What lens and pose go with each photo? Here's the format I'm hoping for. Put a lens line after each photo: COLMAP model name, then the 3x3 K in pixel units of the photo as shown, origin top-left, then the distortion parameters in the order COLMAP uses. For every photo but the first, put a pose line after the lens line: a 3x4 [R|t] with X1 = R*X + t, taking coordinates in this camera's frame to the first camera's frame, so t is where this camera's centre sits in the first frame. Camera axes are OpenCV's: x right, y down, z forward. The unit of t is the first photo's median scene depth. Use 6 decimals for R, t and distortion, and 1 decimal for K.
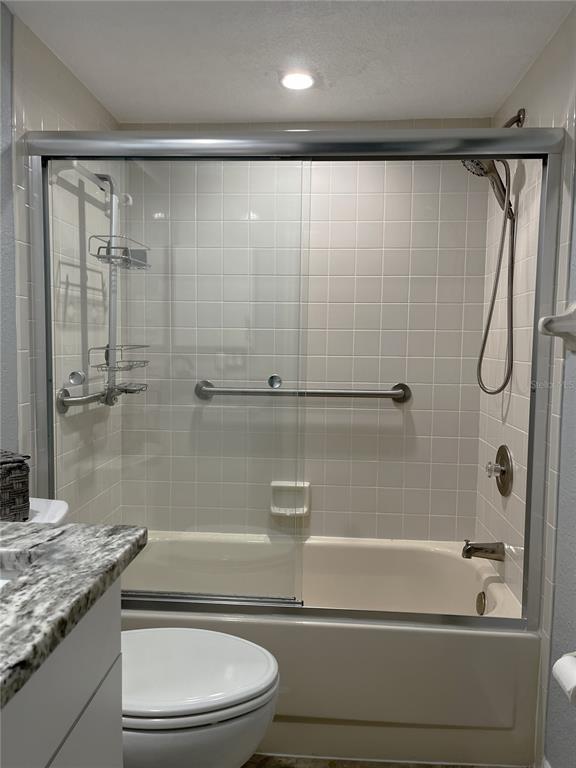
lens RADIAL K [[583.7, 0, 292.0], [0, 583.7, 383.6], [0, 0, 1]] dist [0.038864, -0.009447]
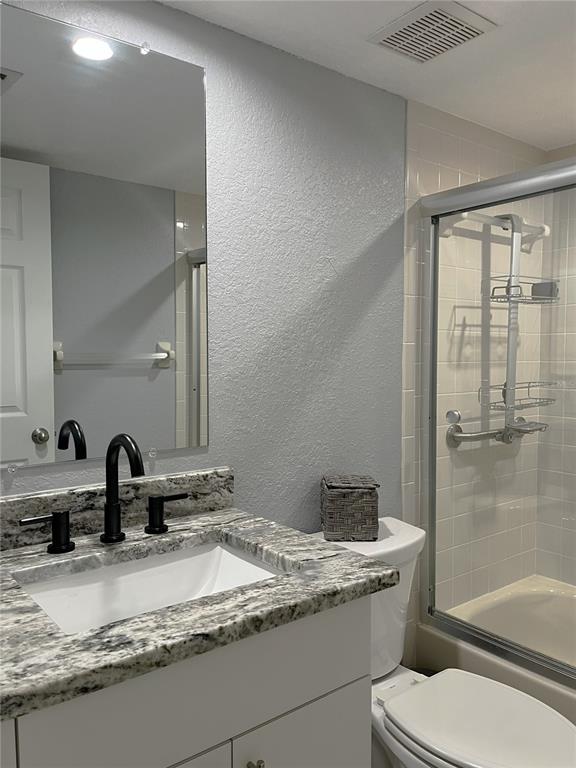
lens RADIAL K [[604.7, 0, 288.0], [0, 604.7, 384.0], [0, 0, 1]] dist [0.036077, -0.005536]
pose [[0.668728, 0.022300, -0.743172, 0.239195], [-0.046058, 0.998873, -0.011471, -0.040806], [0.742079, 0.041900, 0.669002, 0.041528]]
